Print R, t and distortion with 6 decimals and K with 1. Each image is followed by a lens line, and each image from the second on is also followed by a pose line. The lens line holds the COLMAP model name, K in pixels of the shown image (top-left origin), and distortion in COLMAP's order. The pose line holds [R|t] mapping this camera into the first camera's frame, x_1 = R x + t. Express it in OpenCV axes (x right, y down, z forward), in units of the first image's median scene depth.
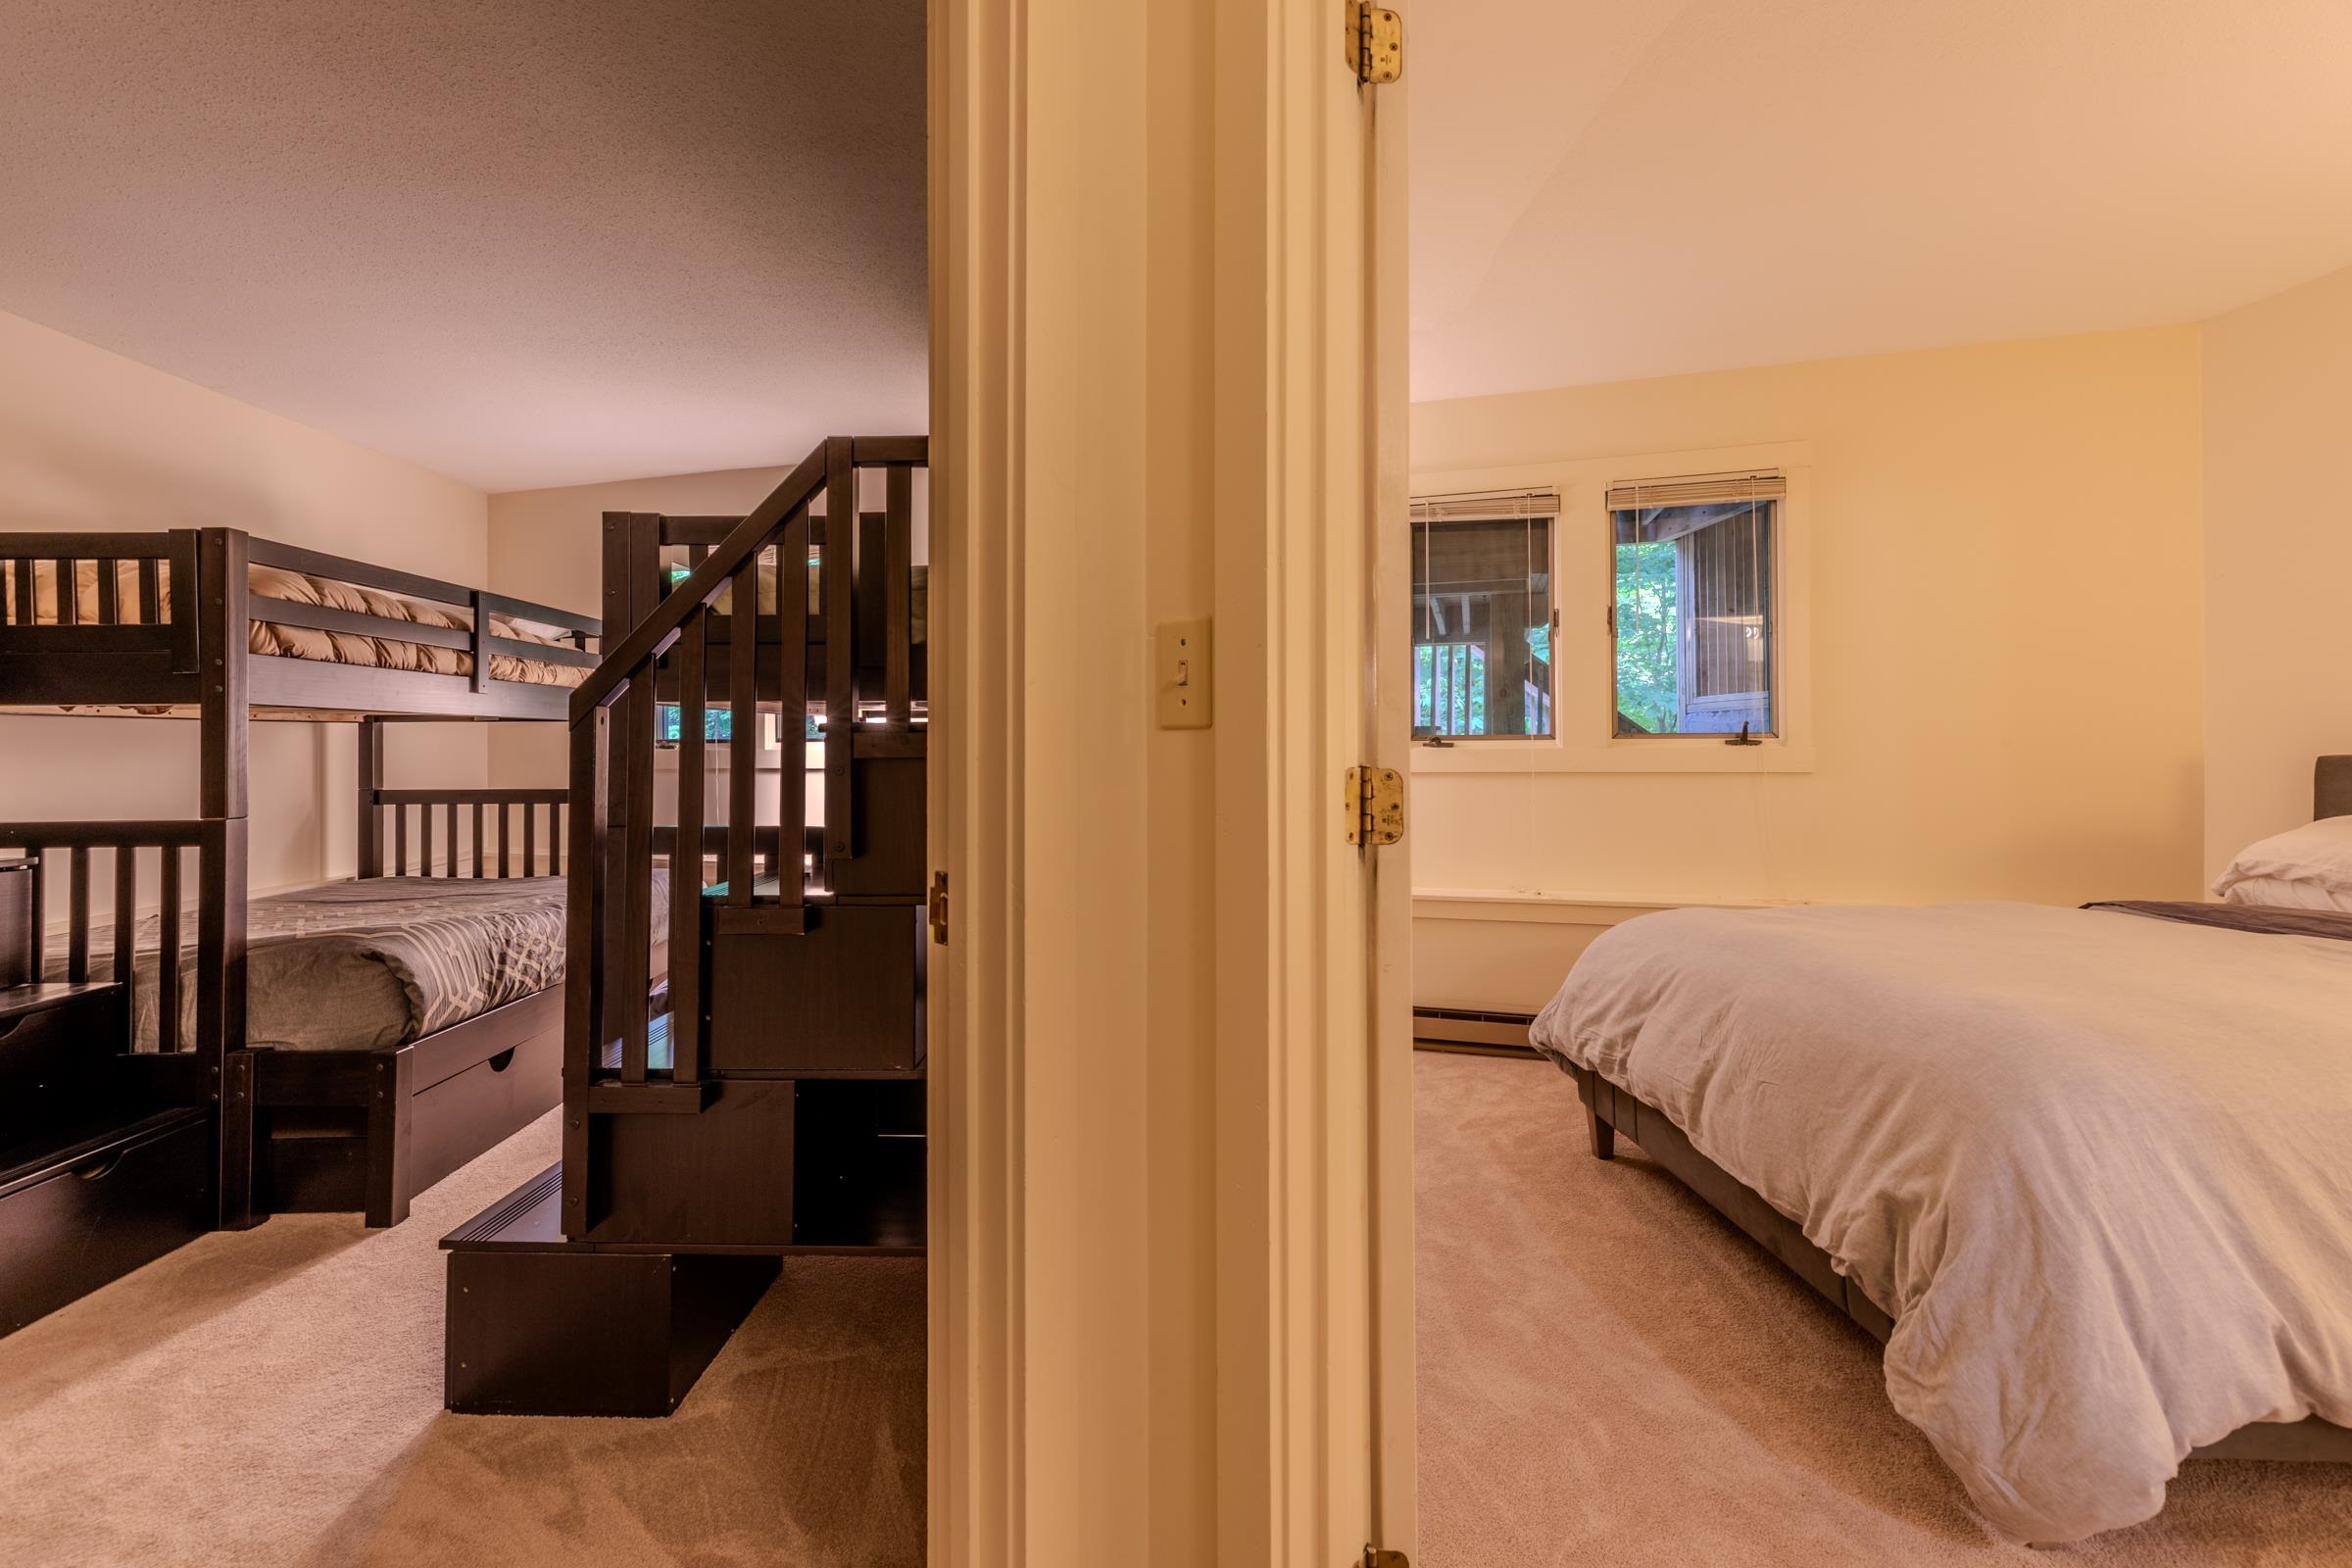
lens RADIAL K [[1041.7, 0, 1151.0], [0, 1041.7, 726.1], [0, 0, 1]] dist [0.001786, 0.000188]
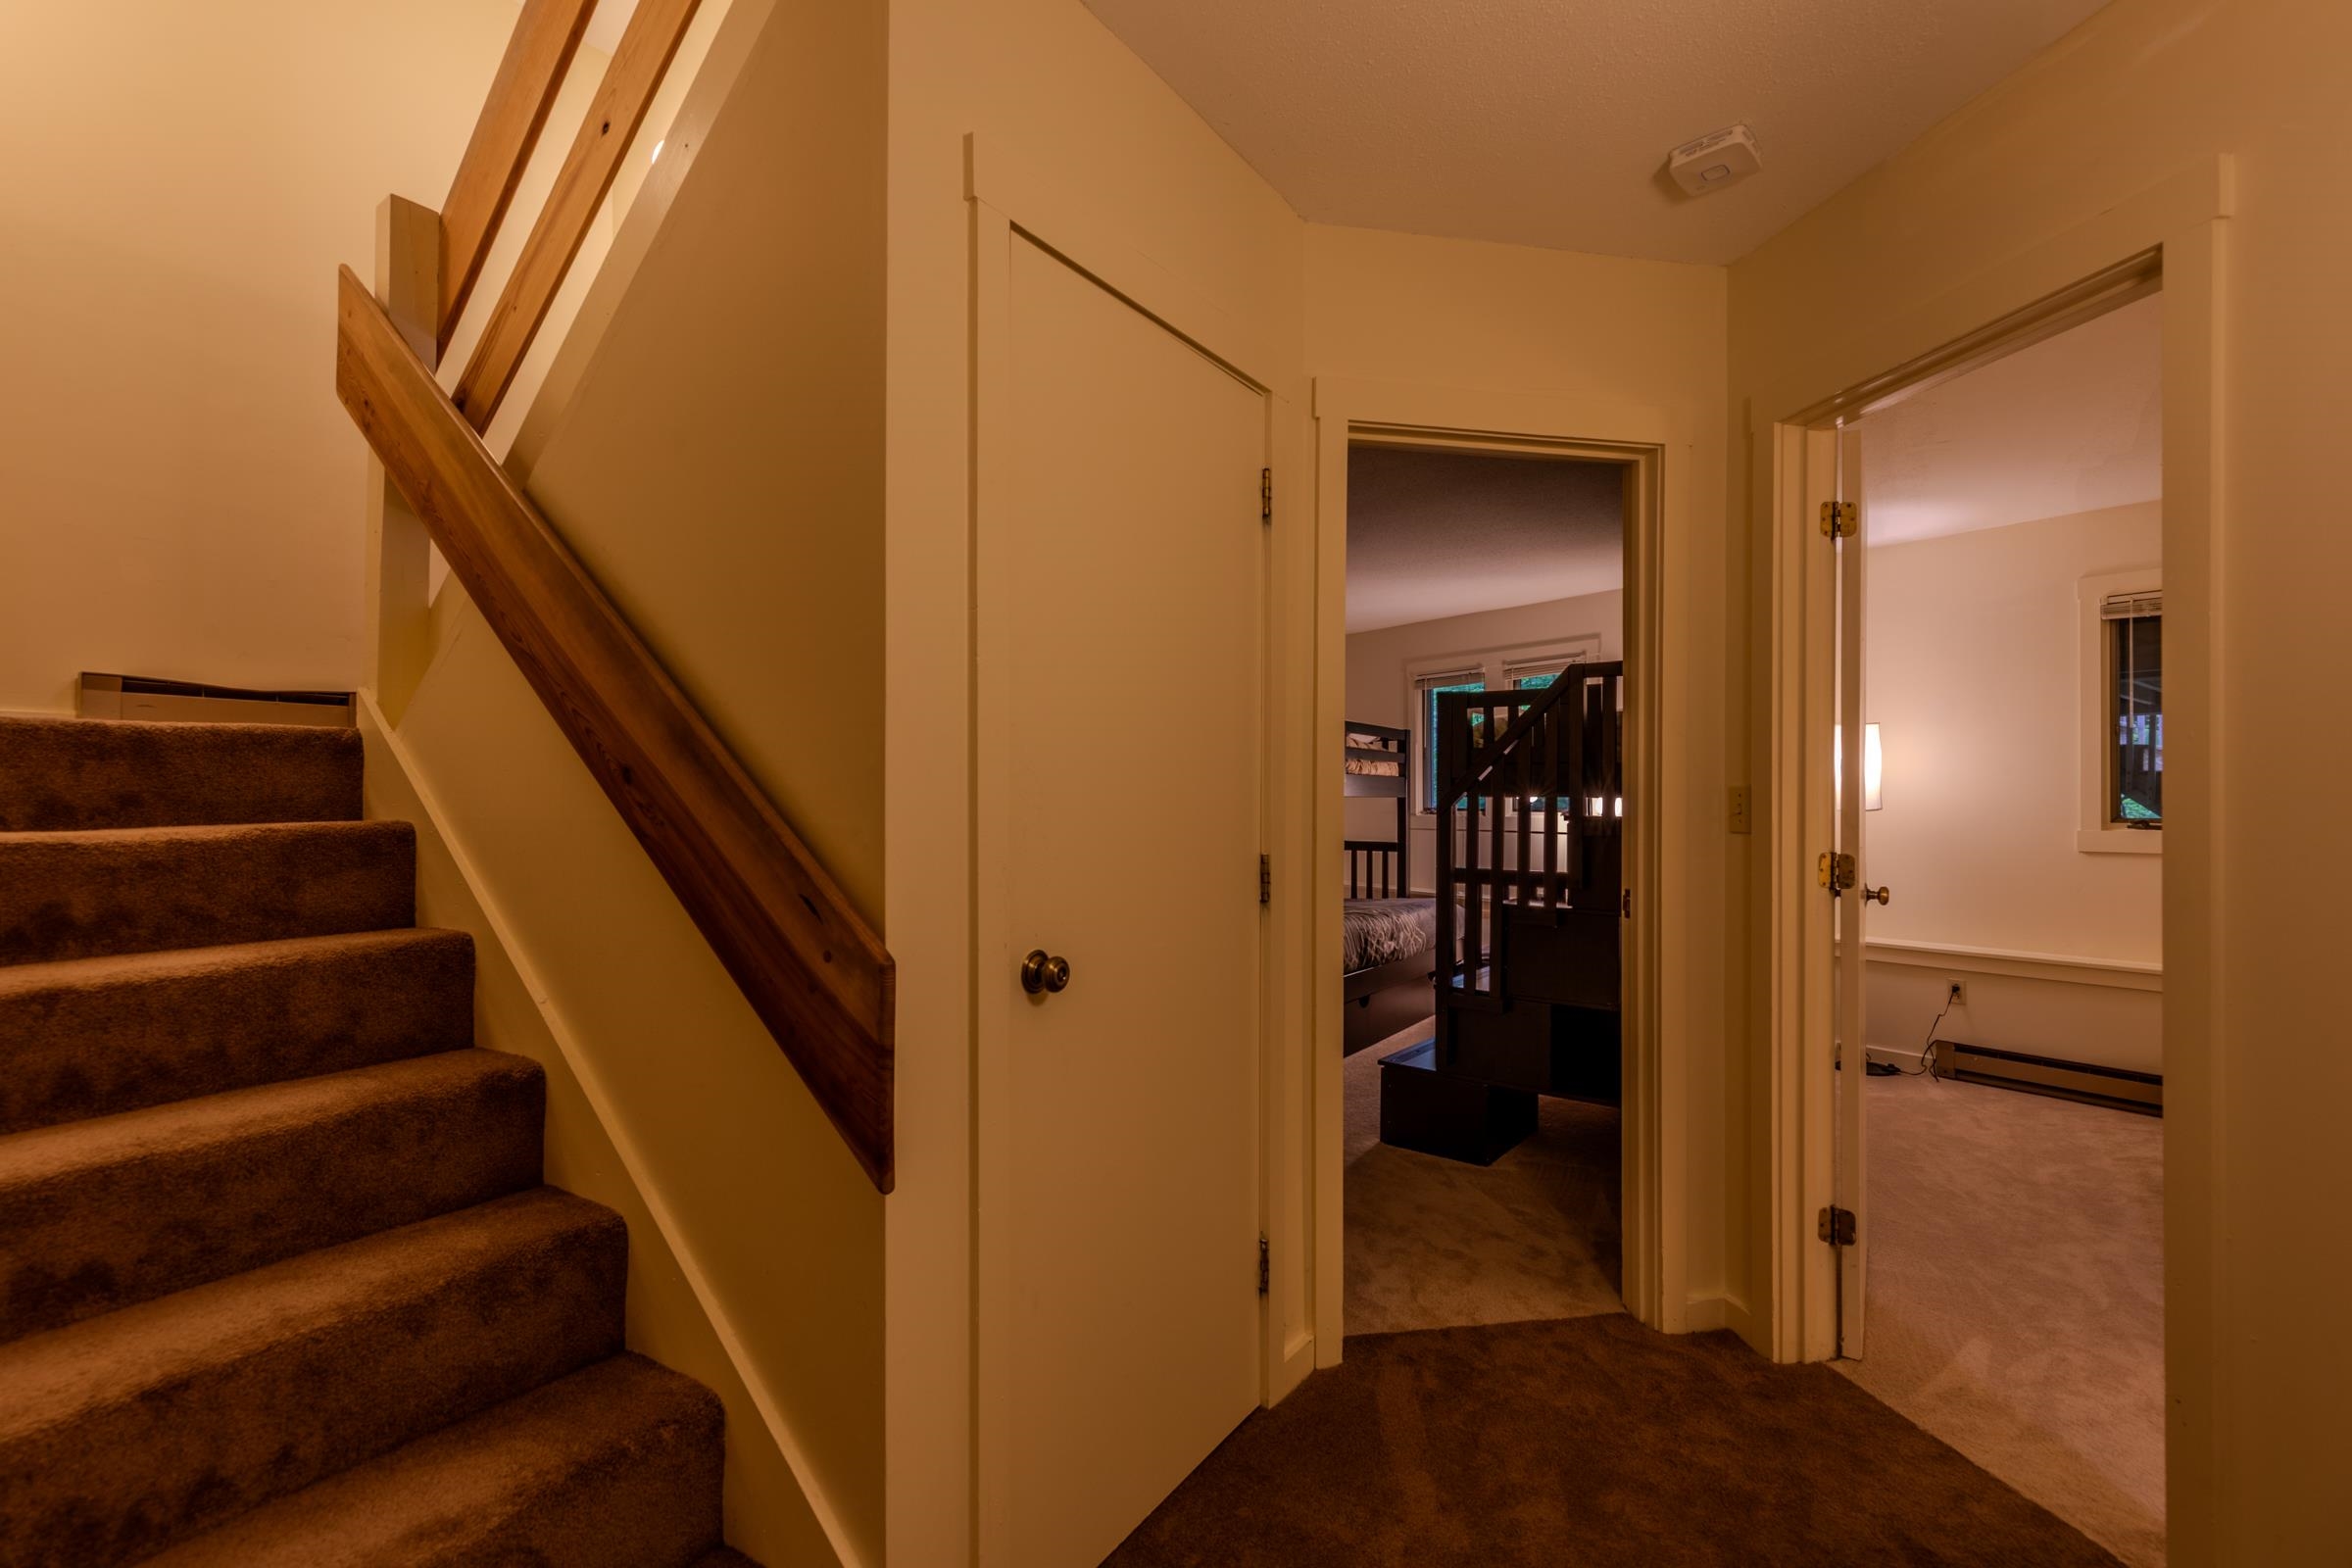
lens RADIAL K [[1080.9, 0, 1172.3], [0, 1080.9, 778.0], [0, 0, 1]] dist [0.009042, 0.000447]
pose [[0.813761, -0.001422, -0.581197, 0.154899], [0.002241, 0.999997, 0.000692, -0.047841], [0.581195, -0.001866, 0.813762, -0.643194]]
